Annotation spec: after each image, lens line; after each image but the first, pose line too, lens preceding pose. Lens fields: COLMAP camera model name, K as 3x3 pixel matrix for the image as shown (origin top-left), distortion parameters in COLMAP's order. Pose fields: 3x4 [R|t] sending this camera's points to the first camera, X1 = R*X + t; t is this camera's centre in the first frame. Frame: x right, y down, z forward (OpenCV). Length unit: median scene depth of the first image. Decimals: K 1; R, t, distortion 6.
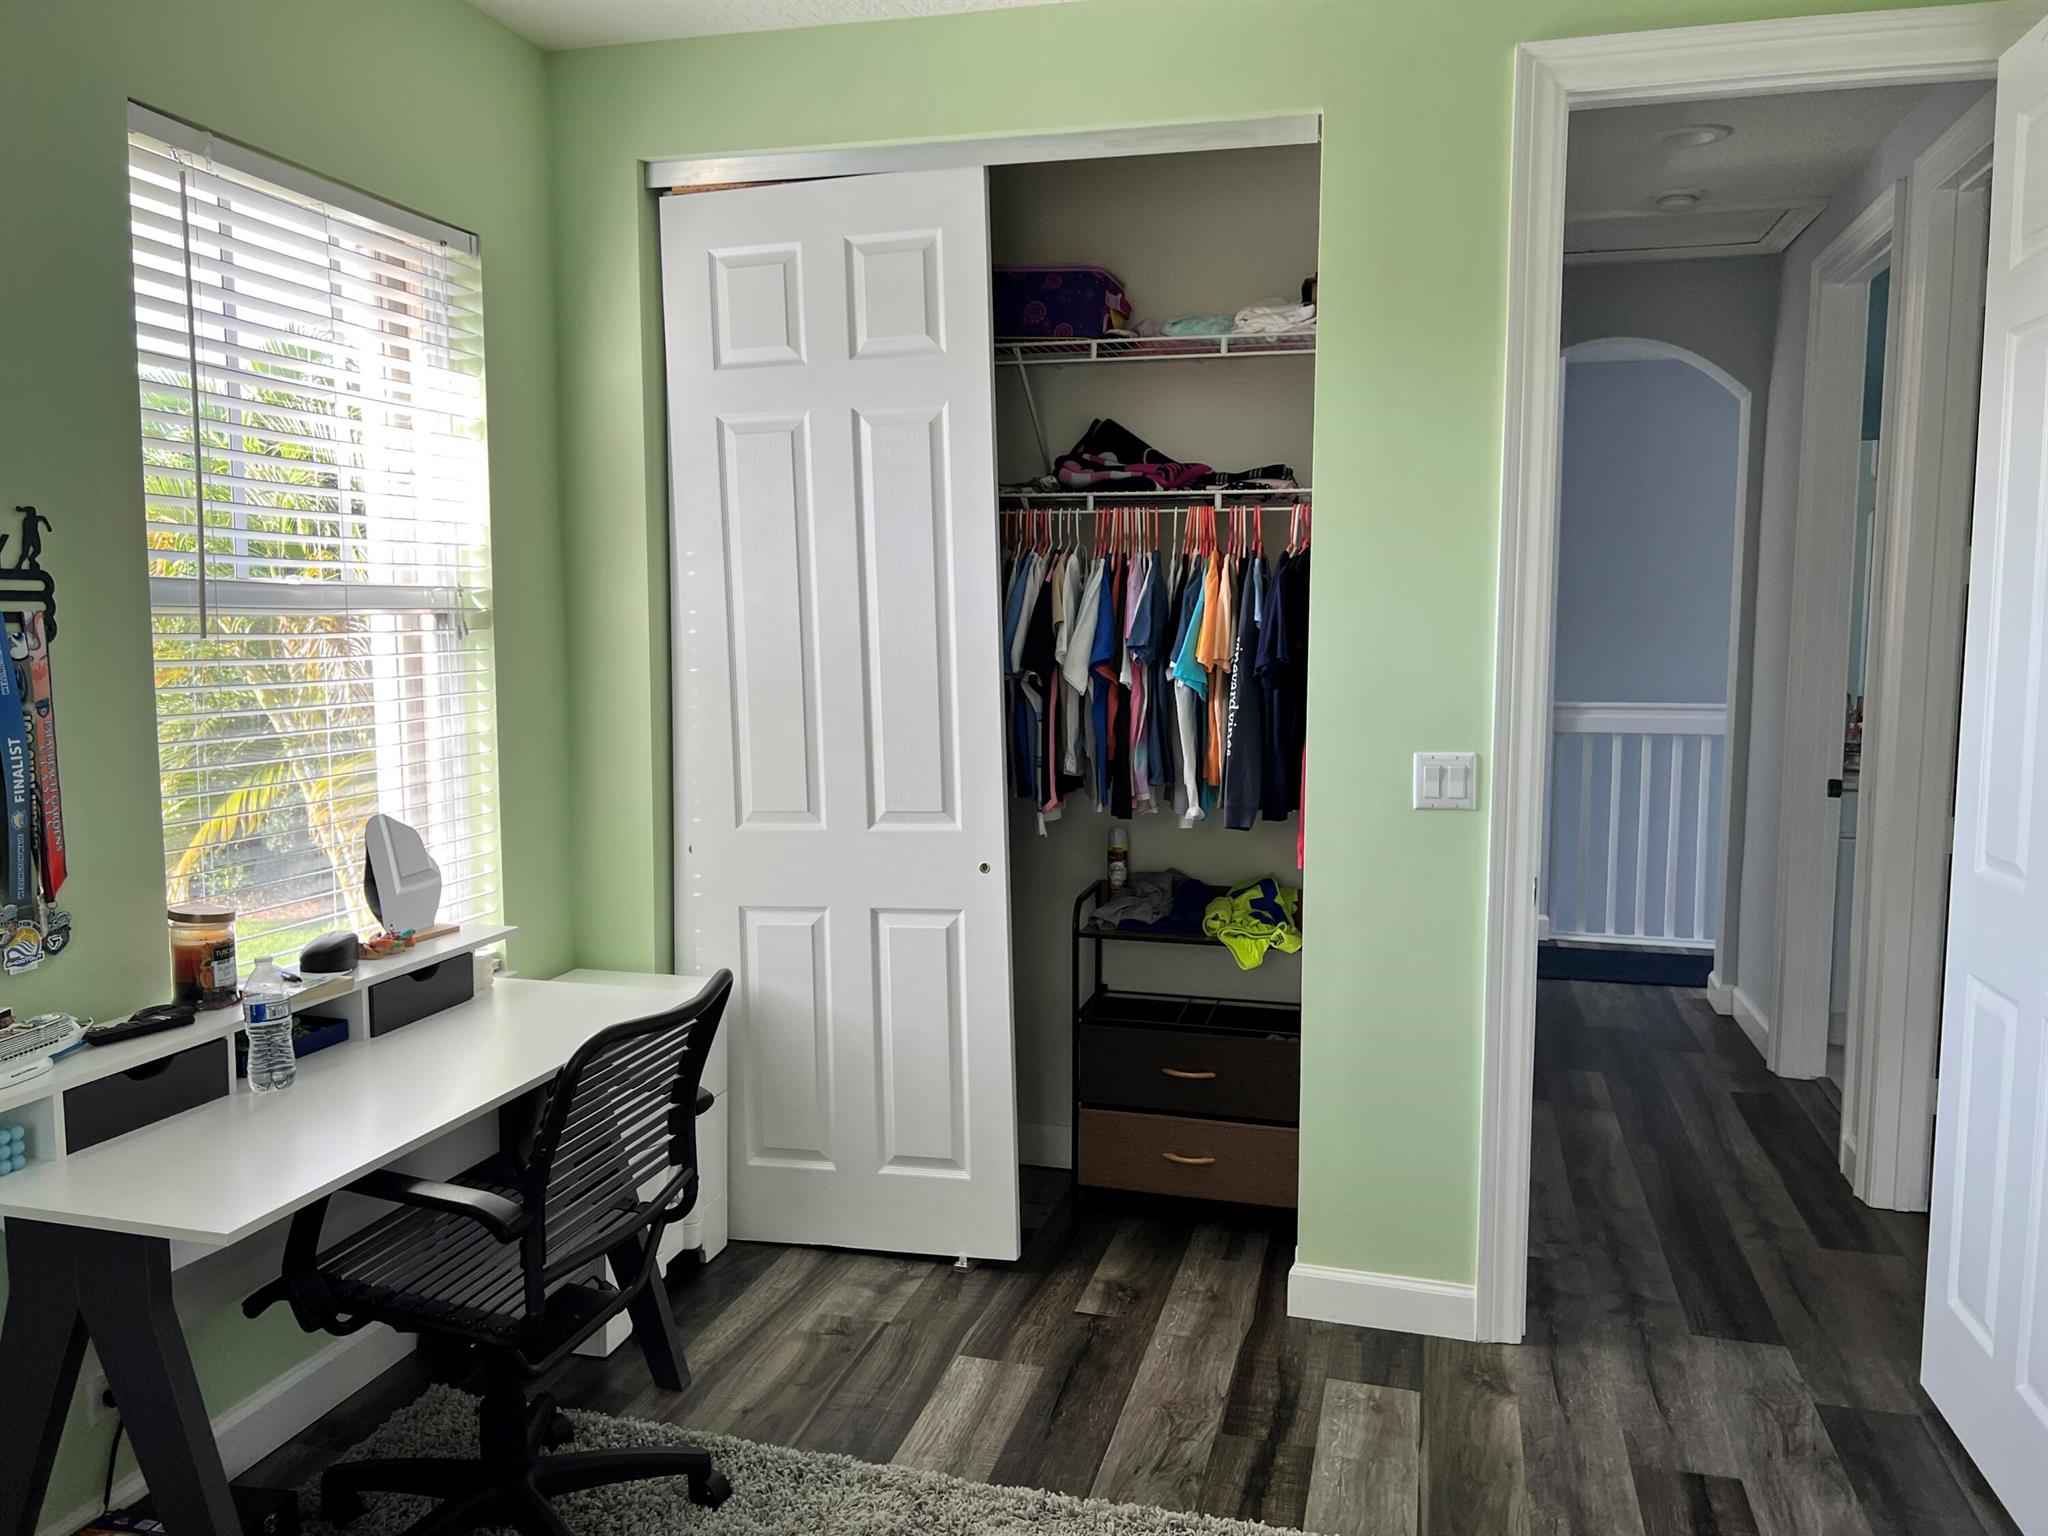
lens RADIAL K [[1534.3, 0, 1025.3], [0, 1534.3, 766.0], [0, 0, 1]] dist [0.052841, -0.048299]
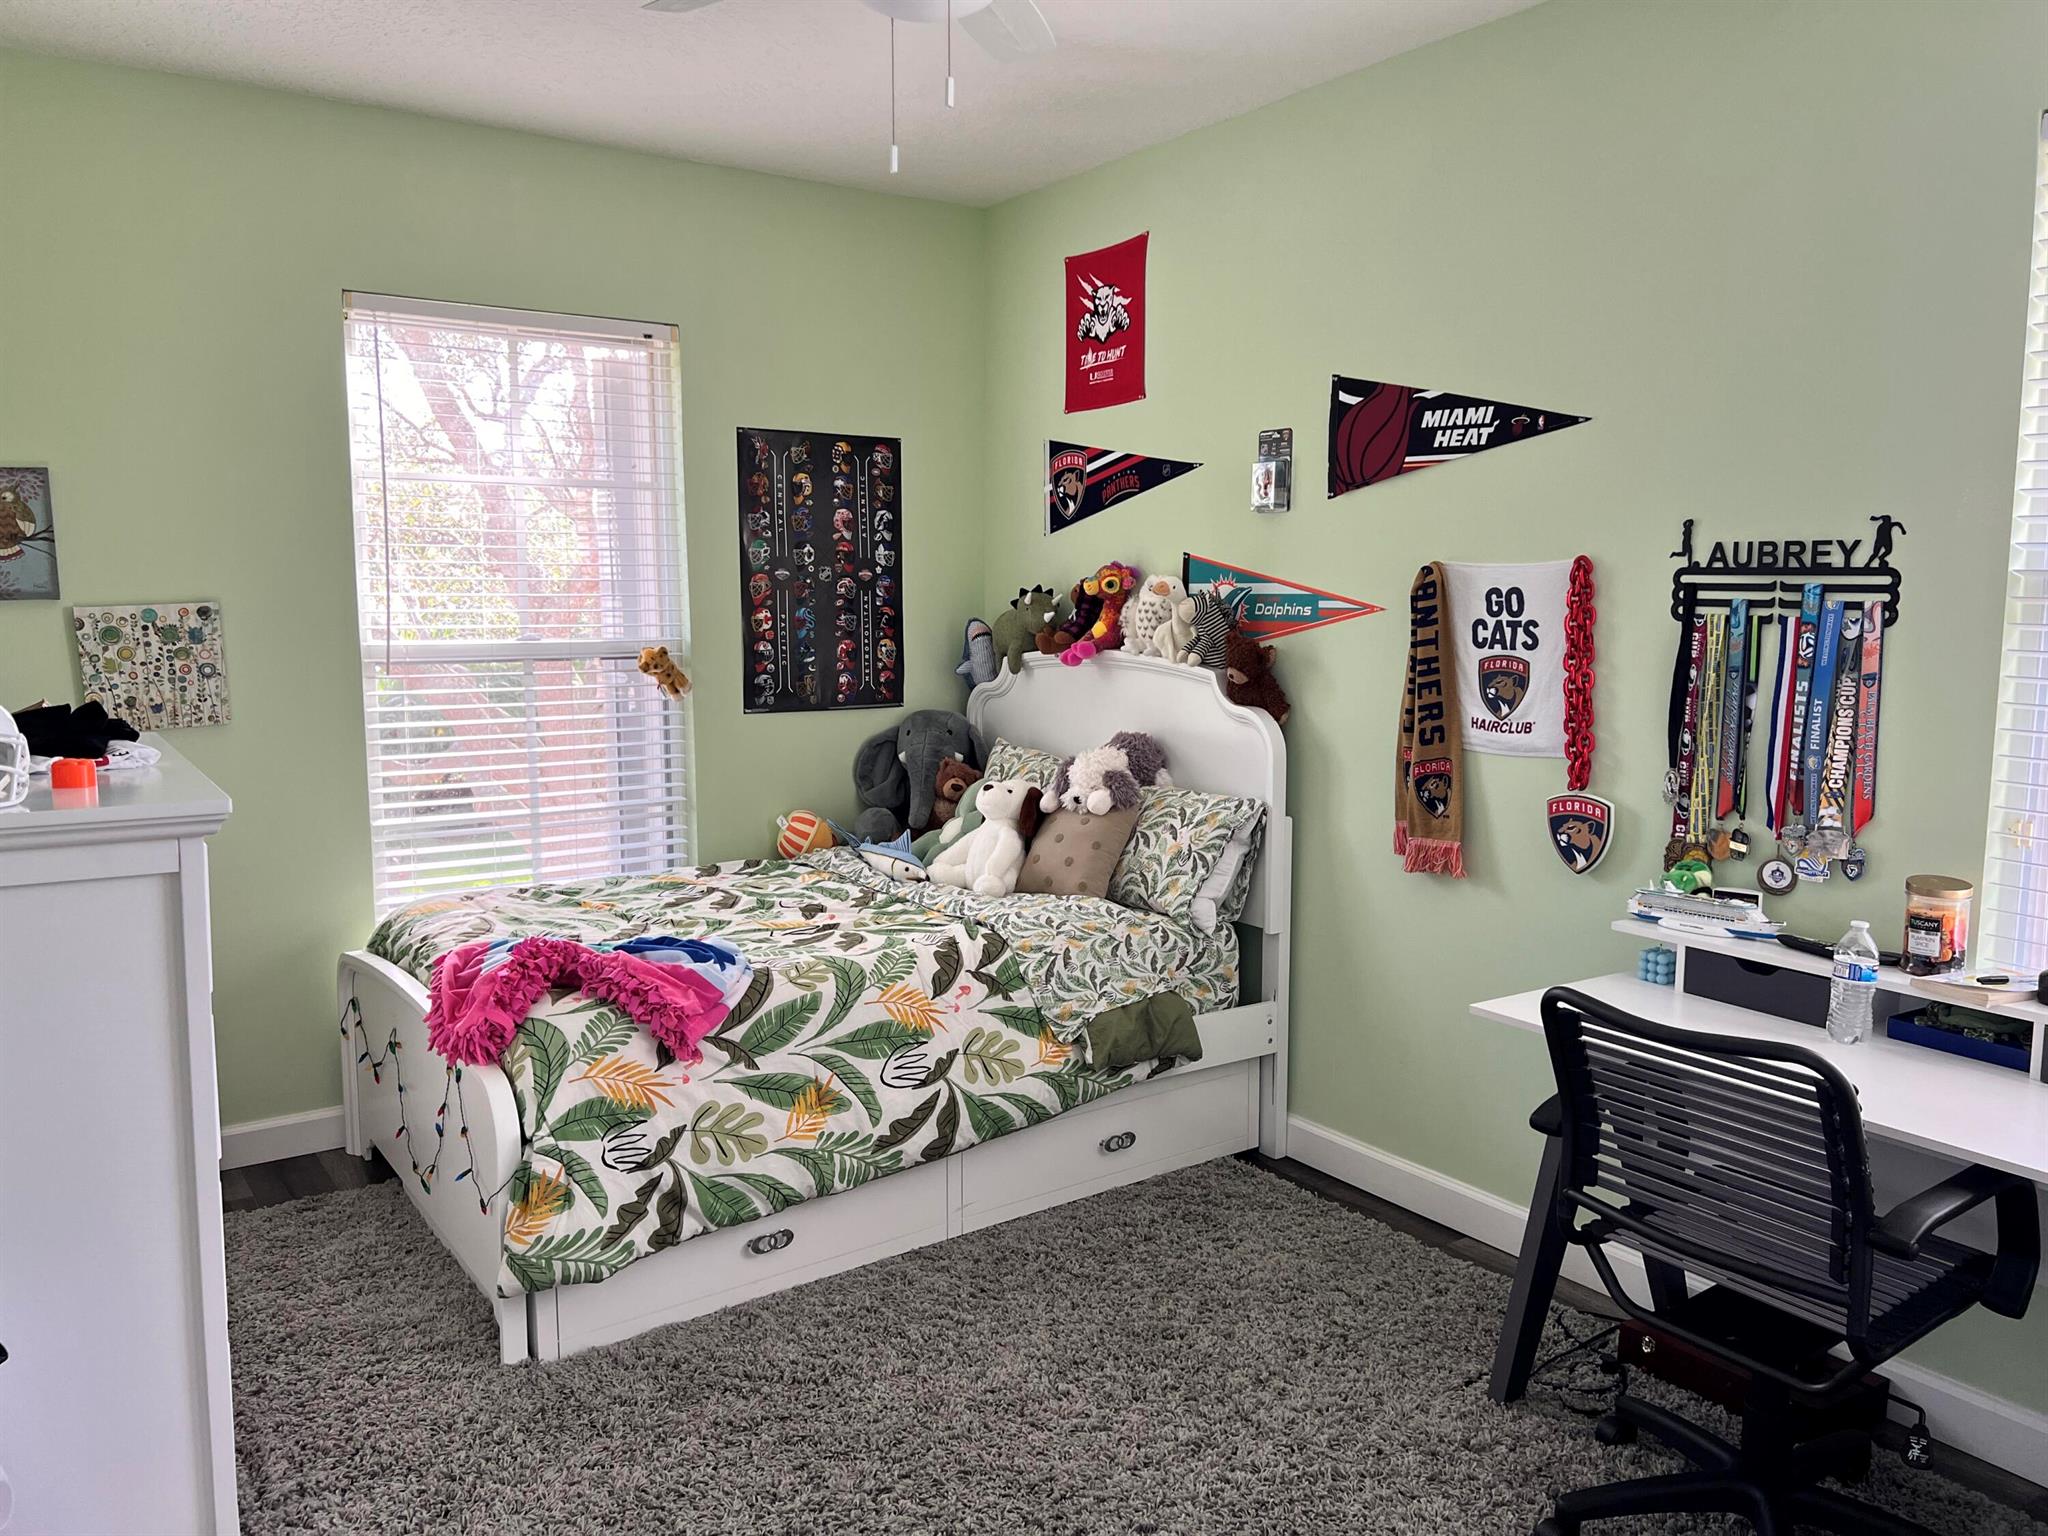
lens RADIAL K [[1534.3, 0, 1025.5], [0, 1534.3, 769.2], [0, 0, 1]] dist [0.052841, -0.048299]
pose [[-0.644097, 0.095731, -0.758930, 0.735874], [-0.083659, 0.977371, 0.194286, -0.151679], [0.760355, 0.188630, -0.621514, 1.275716]]
